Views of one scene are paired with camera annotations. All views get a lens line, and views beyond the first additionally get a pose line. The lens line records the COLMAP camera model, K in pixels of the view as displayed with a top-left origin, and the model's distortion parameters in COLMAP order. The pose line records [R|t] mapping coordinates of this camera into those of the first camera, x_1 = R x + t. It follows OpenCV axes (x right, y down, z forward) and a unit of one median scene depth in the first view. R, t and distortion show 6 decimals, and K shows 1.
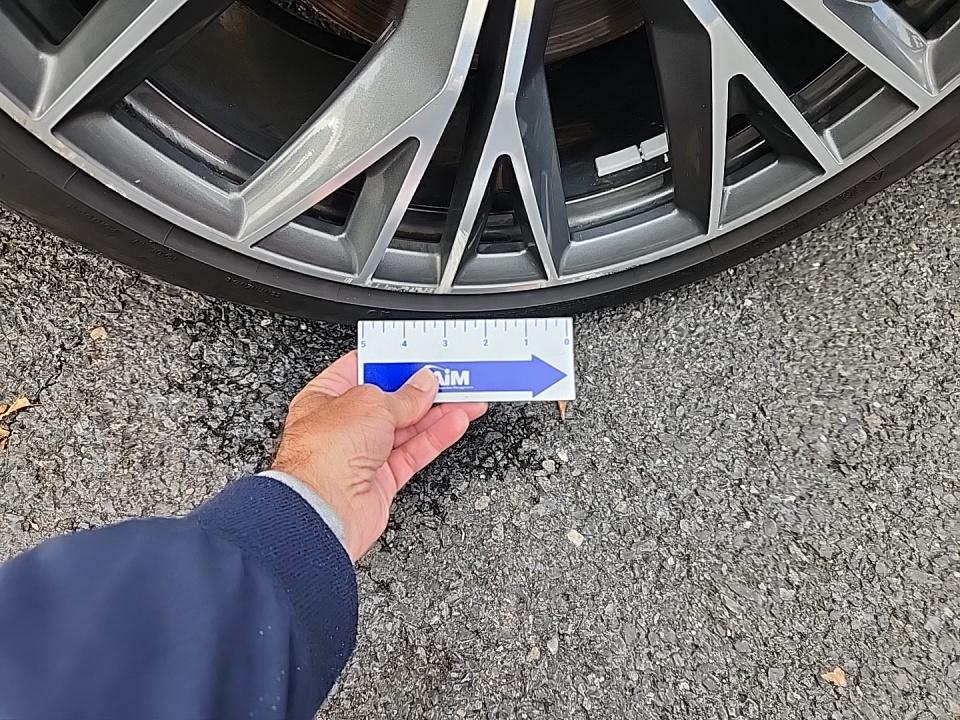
lens RADIAL K [[642.6, 0, 480.0], [0, 642.6, 360.0], [0, 0, 1]] dist [0.063098, -0.046389]
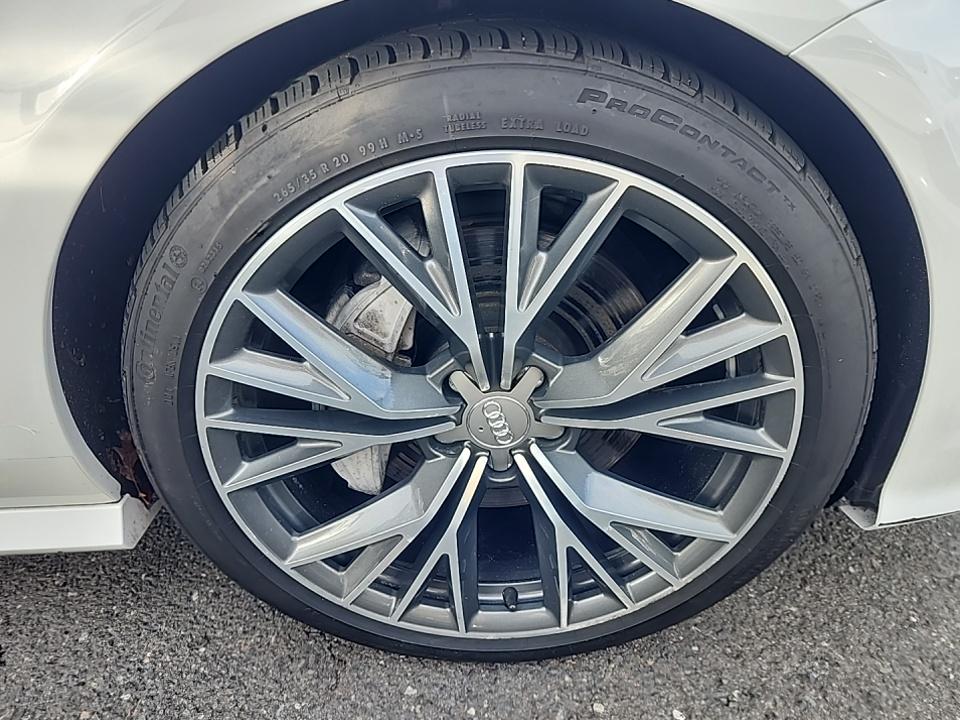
lens RADIAL K [[650.3, 0, 484.8], [0, 650.3, 343.0], [0, 0, 1]] dist [0.042363, -0.048701]
pose [[0.971294, 0.236970, -0.020799, 0.038408], [-0.214837, 0.836298, -0.504431, 0.087208], [-0.102141, 0.494419, 0.863202, -0.831867]]
